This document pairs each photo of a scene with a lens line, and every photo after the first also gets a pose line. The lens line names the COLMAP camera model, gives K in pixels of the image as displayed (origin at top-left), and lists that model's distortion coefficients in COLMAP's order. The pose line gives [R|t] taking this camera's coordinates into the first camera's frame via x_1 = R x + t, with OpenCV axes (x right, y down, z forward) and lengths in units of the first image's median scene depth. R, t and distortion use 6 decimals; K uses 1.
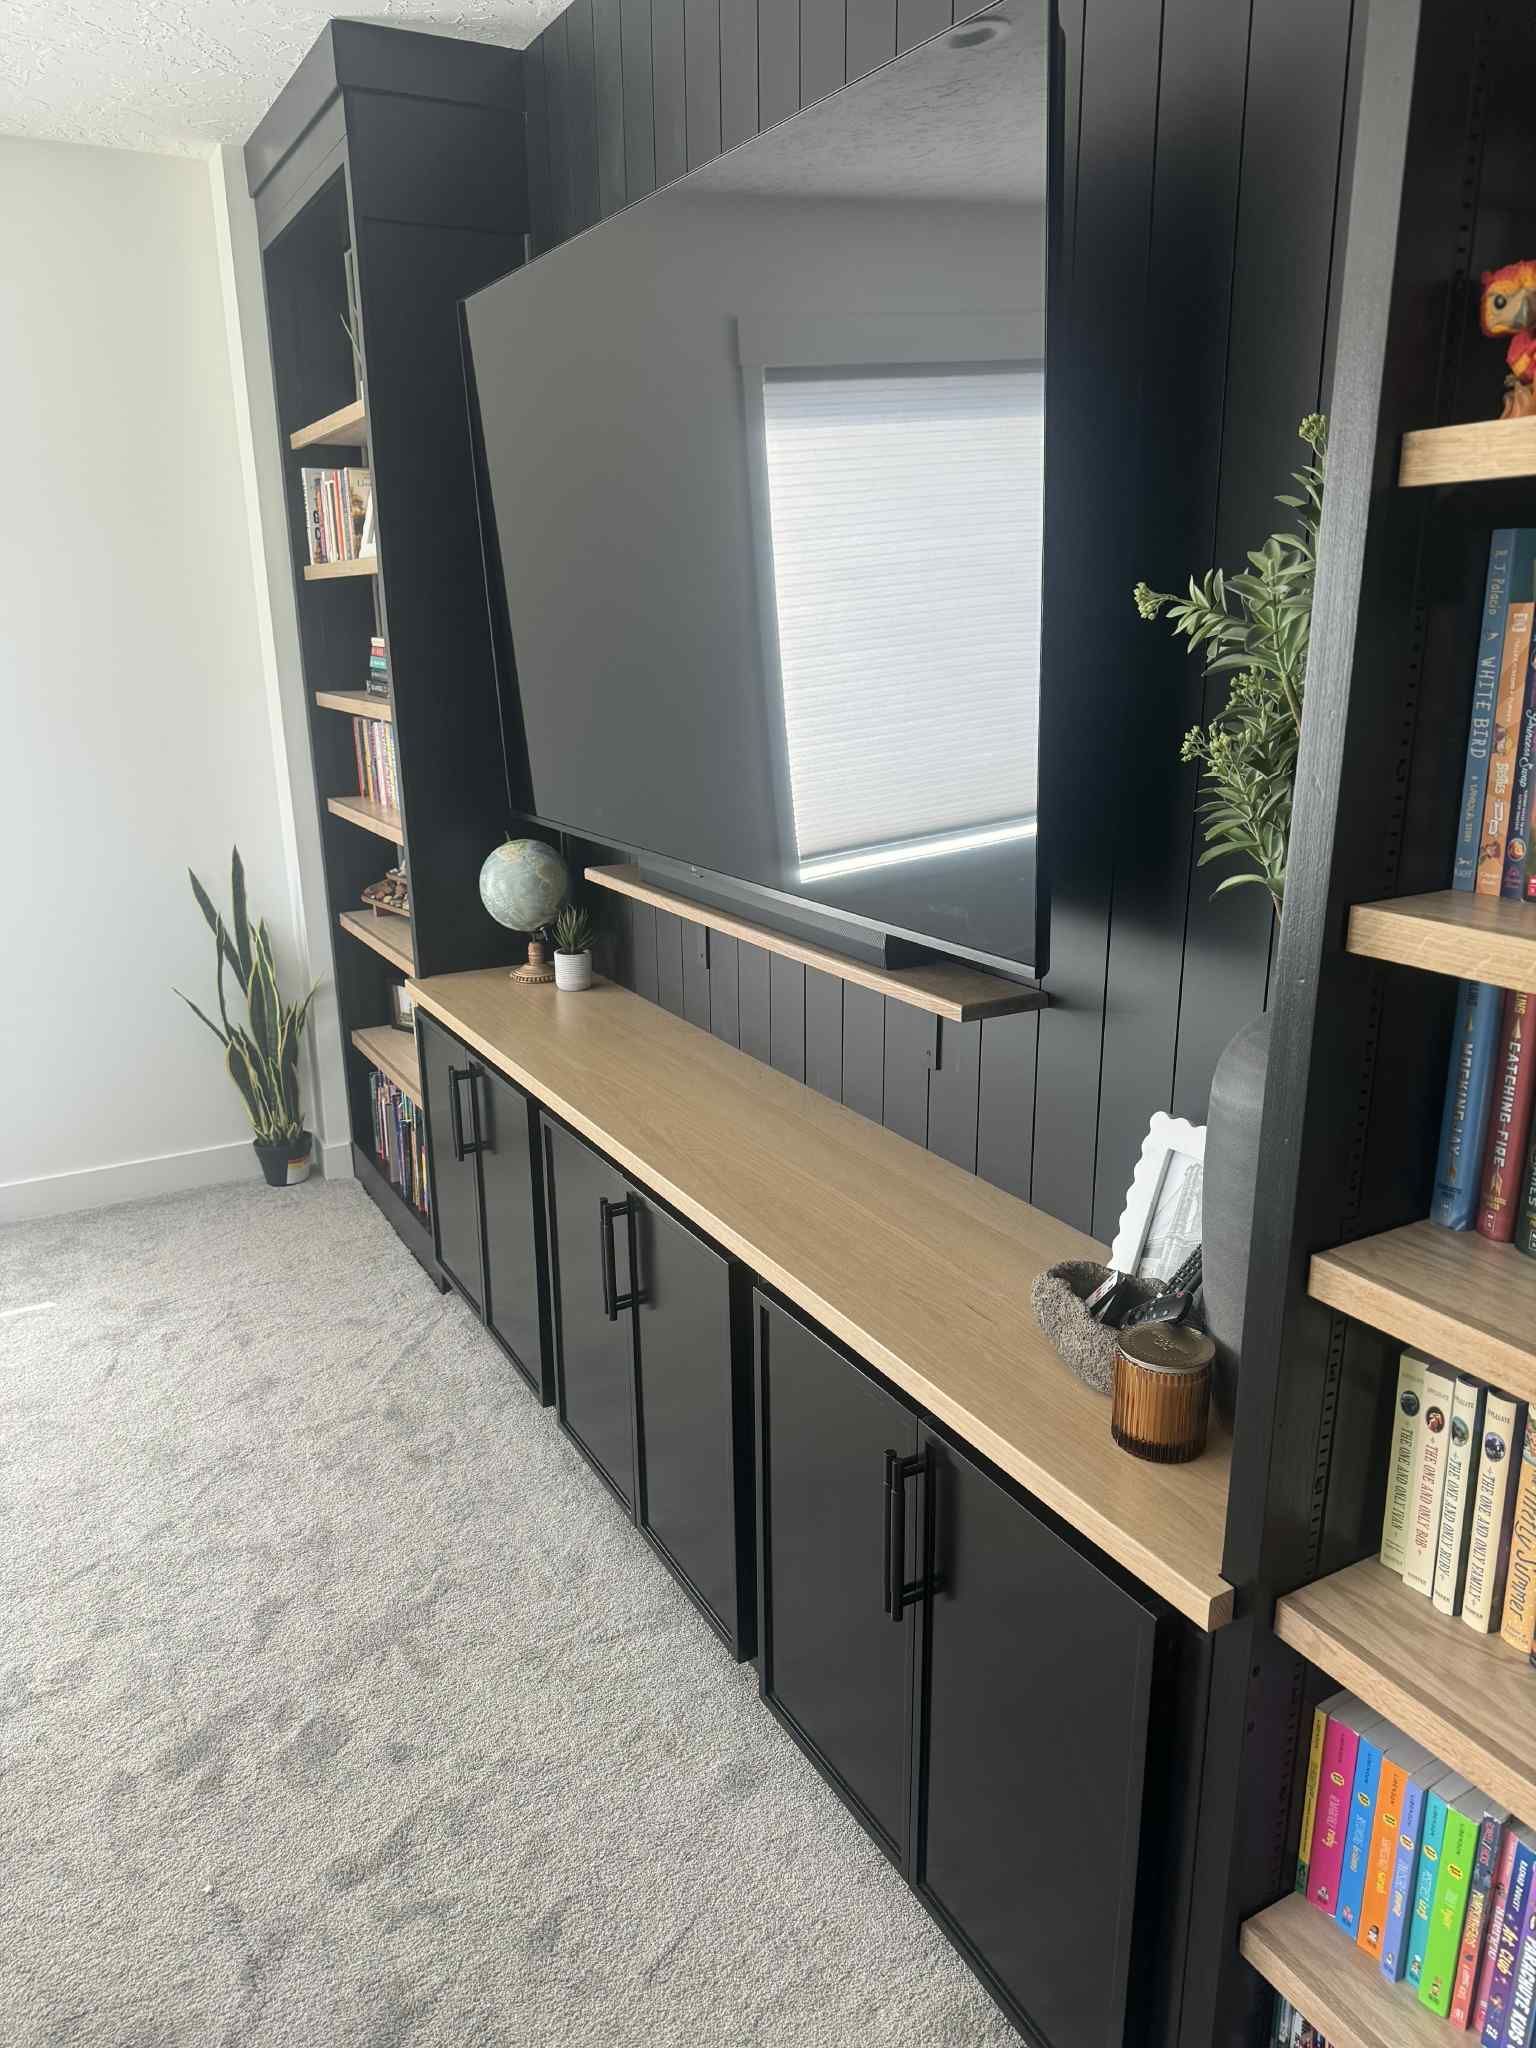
lens RADIAL K [[1428.5, 0, 764.5], [0, 1428.5, 1021.3], [0, 0, 1]] dist [-0.000662, -0.003144]
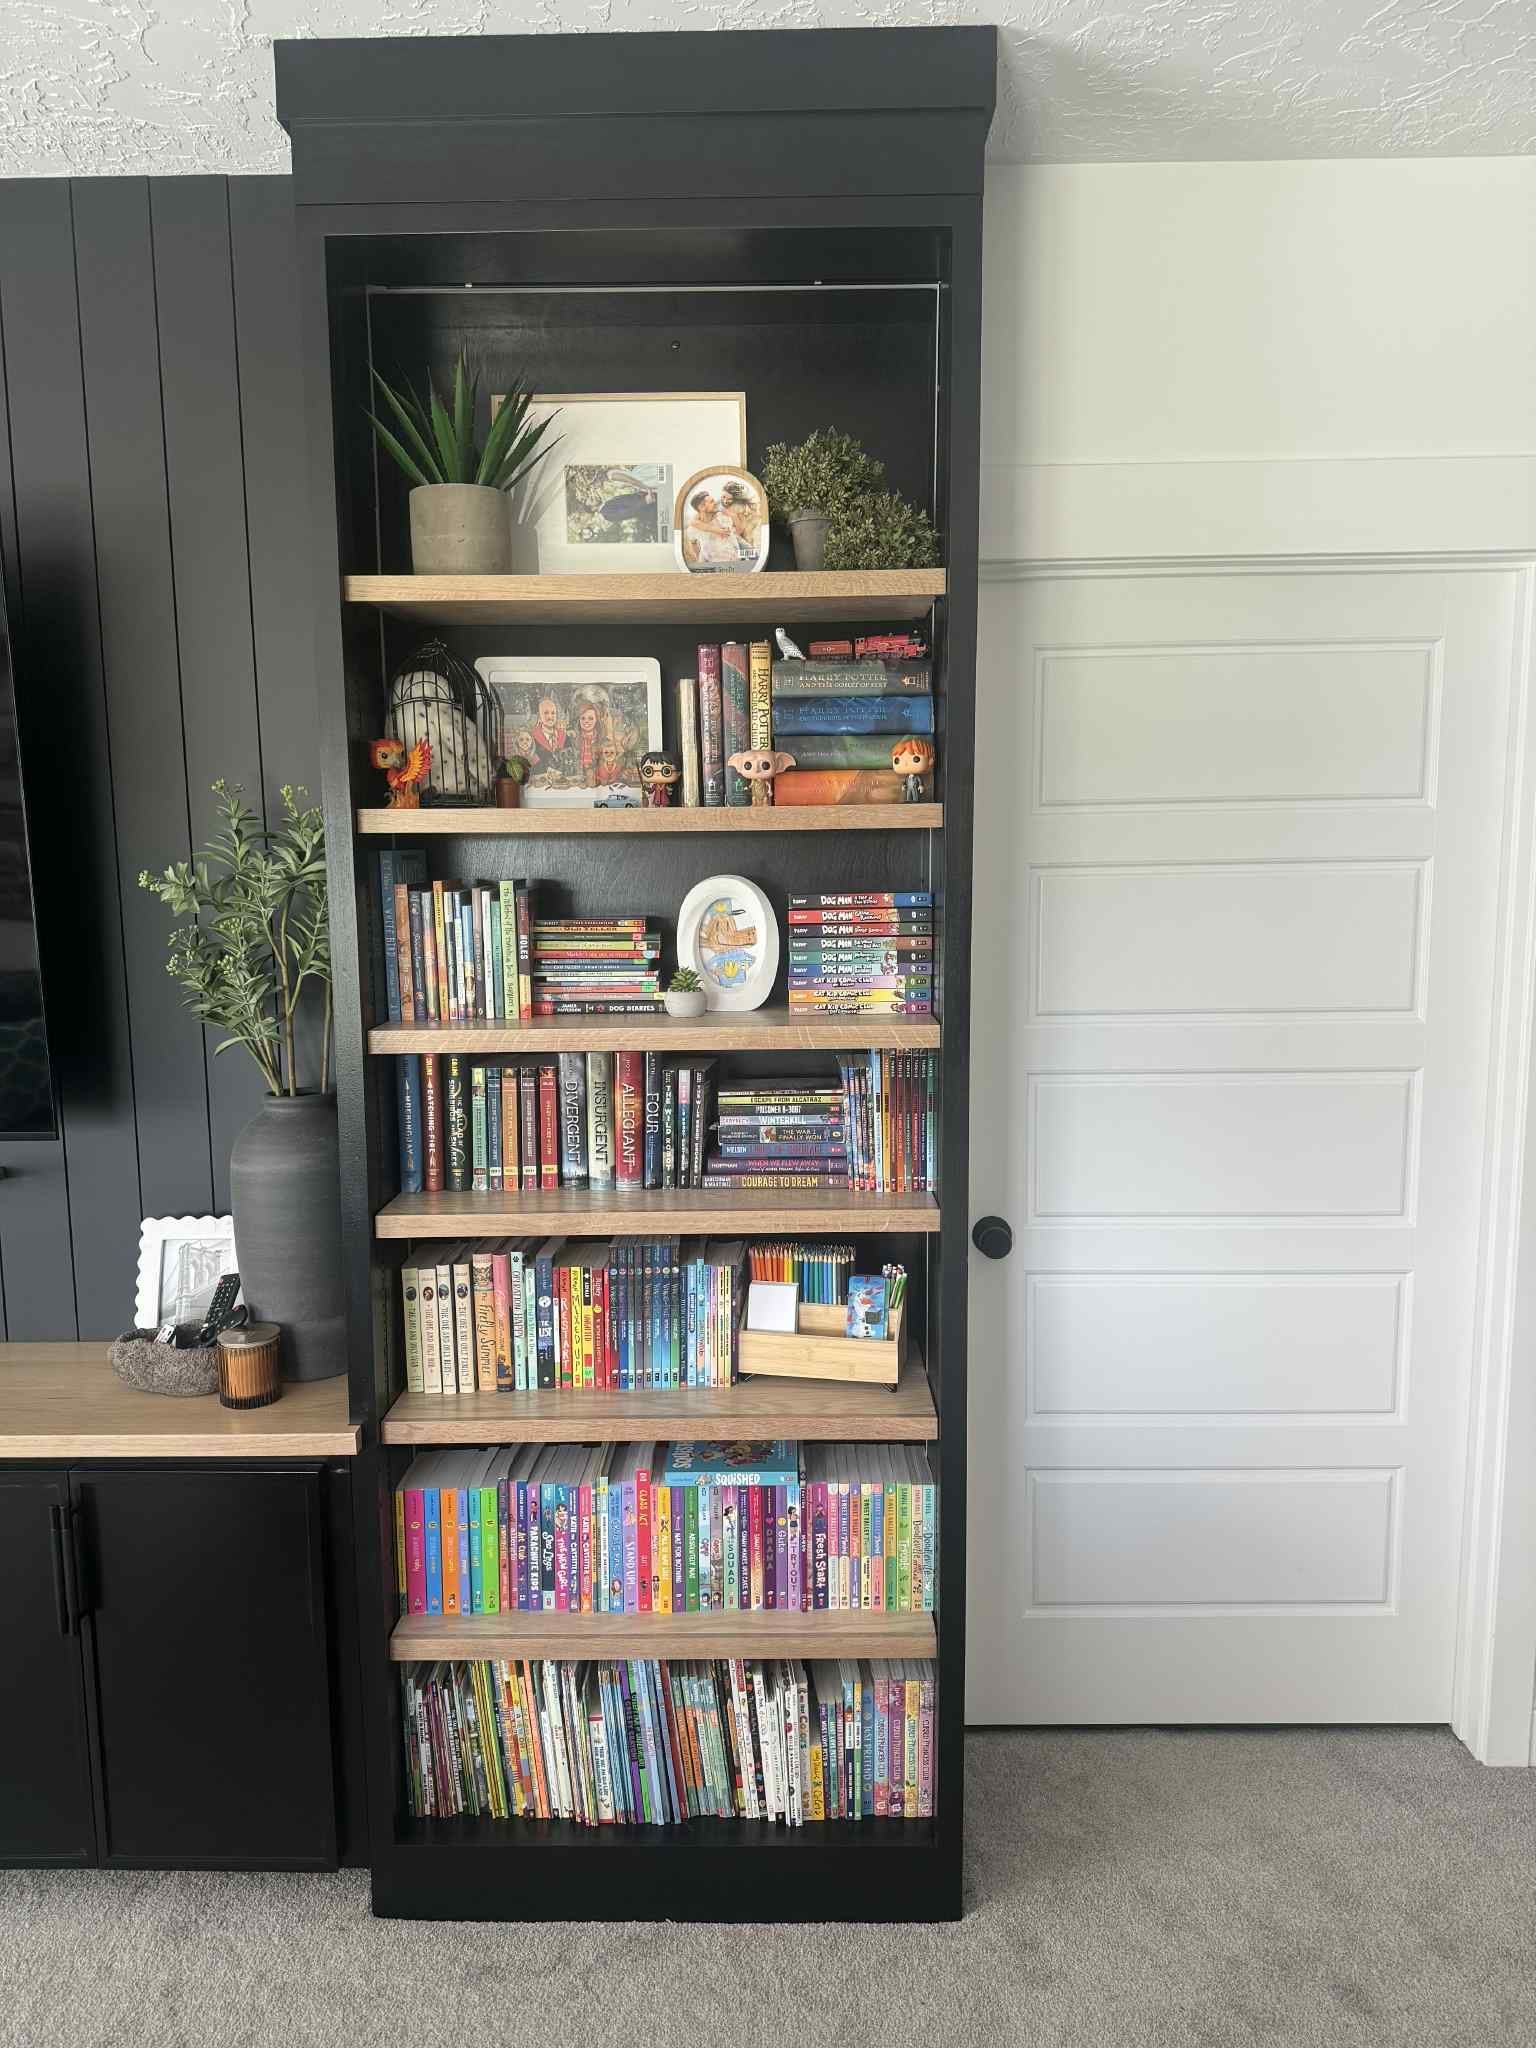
lens RADIAL K [[1428.5, 0, 765.3], [0, 1428.5, 1024.9], [0, 0, 1]] dist [-0.000662, -0.003144]
pose [[0.485737, -0.106406, 0.867604, -0.956863], [0.243445, 0.969759, -0.017361, 0.073132], [-0.839520, 0.219647, 0.496952, -0.424392]]
